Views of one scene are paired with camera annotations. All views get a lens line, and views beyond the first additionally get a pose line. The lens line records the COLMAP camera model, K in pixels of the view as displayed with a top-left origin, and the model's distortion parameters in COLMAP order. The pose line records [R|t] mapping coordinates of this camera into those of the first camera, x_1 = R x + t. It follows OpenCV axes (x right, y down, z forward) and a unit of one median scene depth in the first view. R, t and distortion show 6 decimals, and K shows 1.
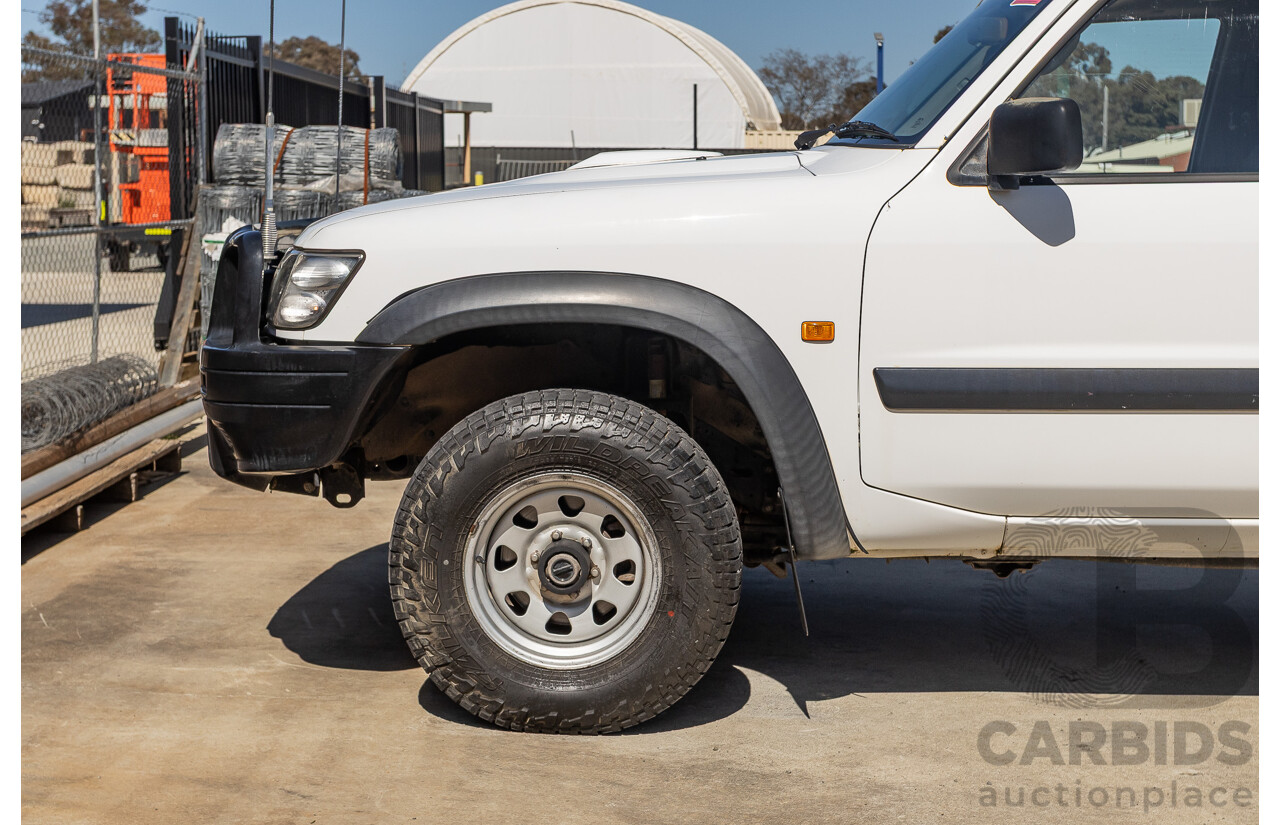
lens RADIAL K [[2106.6, 0, 634.3], [0, 2106.6, 401.8], [0, 0, 1]] dist [-0.058772, 0.237254]
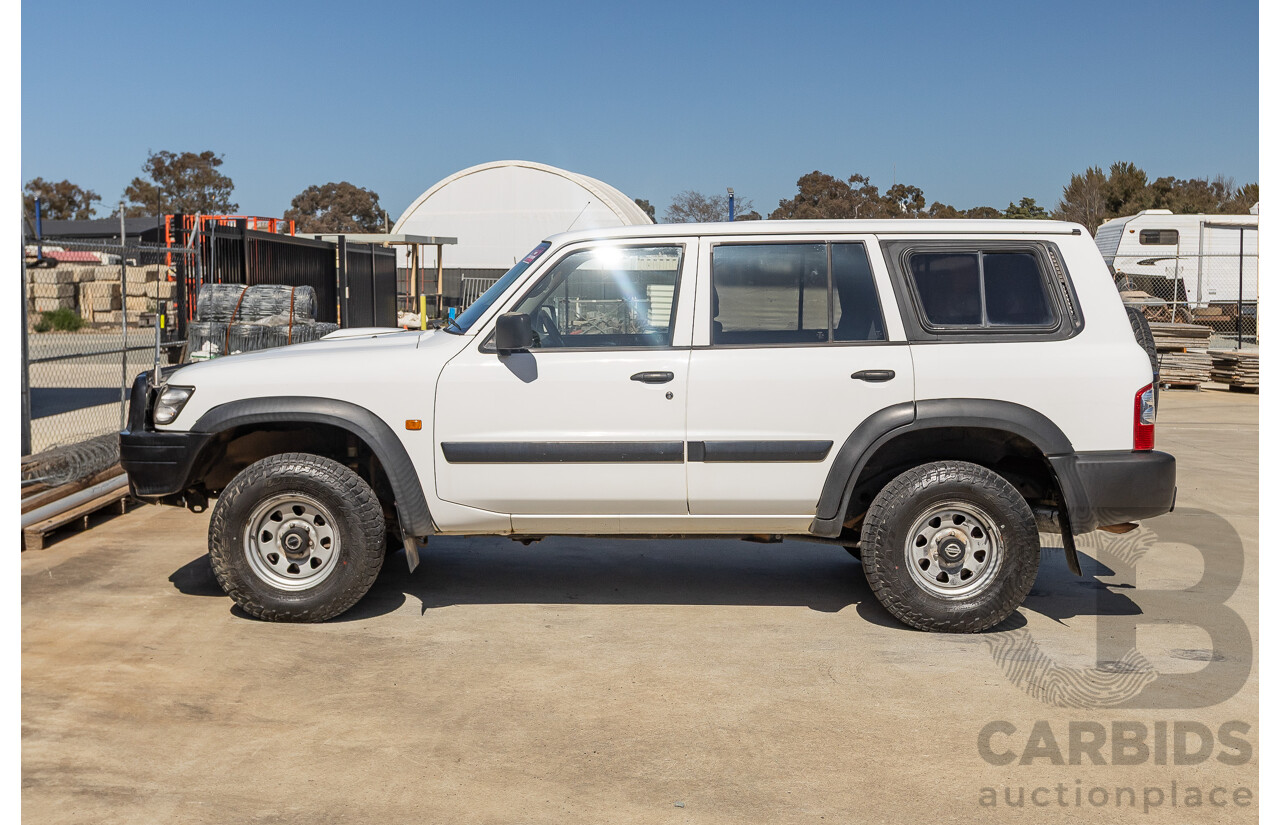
lens RADIAL K [[1566.9, 0, 640.0], [0, 1566.9, 412.5], [0, 0, 1]] dist [0.008899, -0.022302]
pose [[0.999630, -0.005400, 0.026658, 0.259003], [0.005975, 0.999750, -0.021563, -0.010598], [-0.026535, 0.021714, 0.999412, -0.523567]]
